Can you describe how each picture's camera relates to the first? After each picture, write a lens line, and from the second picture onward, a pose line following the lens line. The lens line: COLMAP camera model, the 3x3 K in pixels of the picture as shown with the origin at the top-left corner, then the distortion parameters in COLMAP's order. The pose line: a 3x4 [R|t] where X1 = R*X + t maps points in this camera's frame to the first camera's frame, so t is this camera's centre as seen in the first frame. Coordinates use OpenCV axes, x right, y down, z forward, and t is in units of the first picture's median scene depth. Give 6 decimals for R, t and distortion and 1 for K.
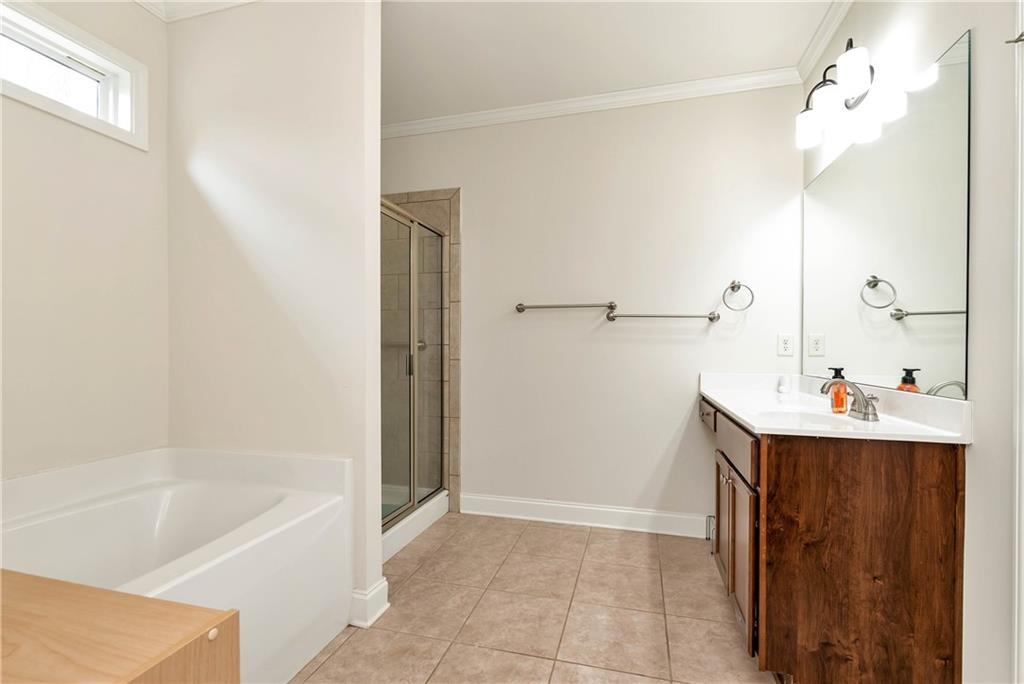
lens RADIAL K [[456.3, 0, 514.4], [0, 456.3, 351.5], [0, 0, 1]] dist [-0.001574, -0.000498]
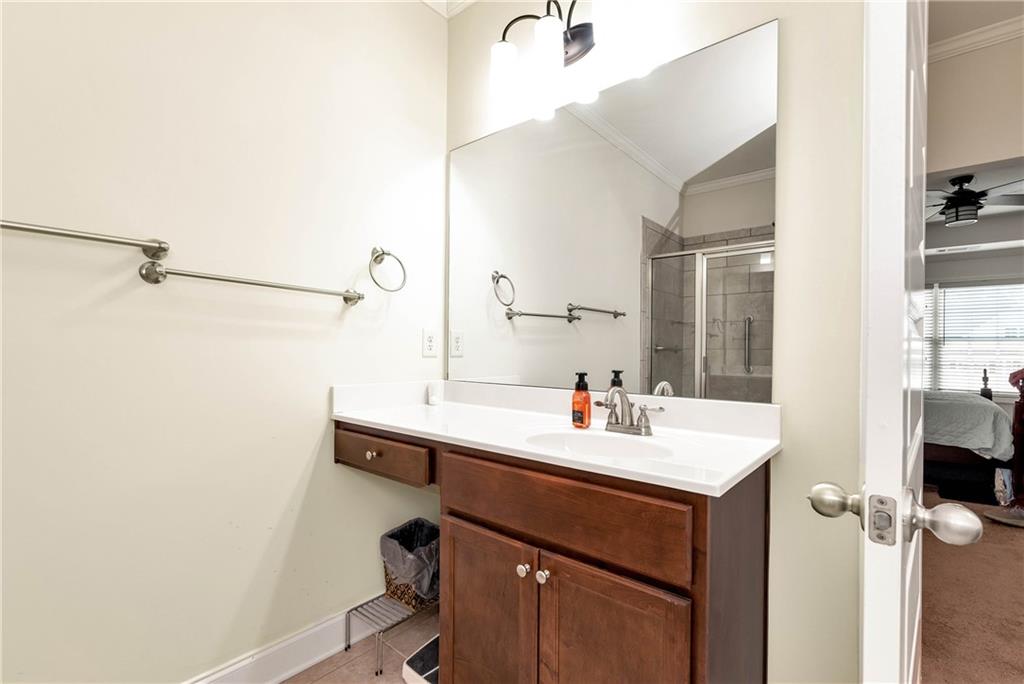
lens RADIAL K [[456.3, 0, 514.4], [0, 456.3, 351.5], [0, 0, 1]] dist [-0.001574, -0.000498]
pose [[0.421424, -0.000307, 0.906864, -0.049155], [-0.002836, 0.999995, 0.001657, -0.001236], [-0.906859, -0.003270, 0.421420, 0.553793]]
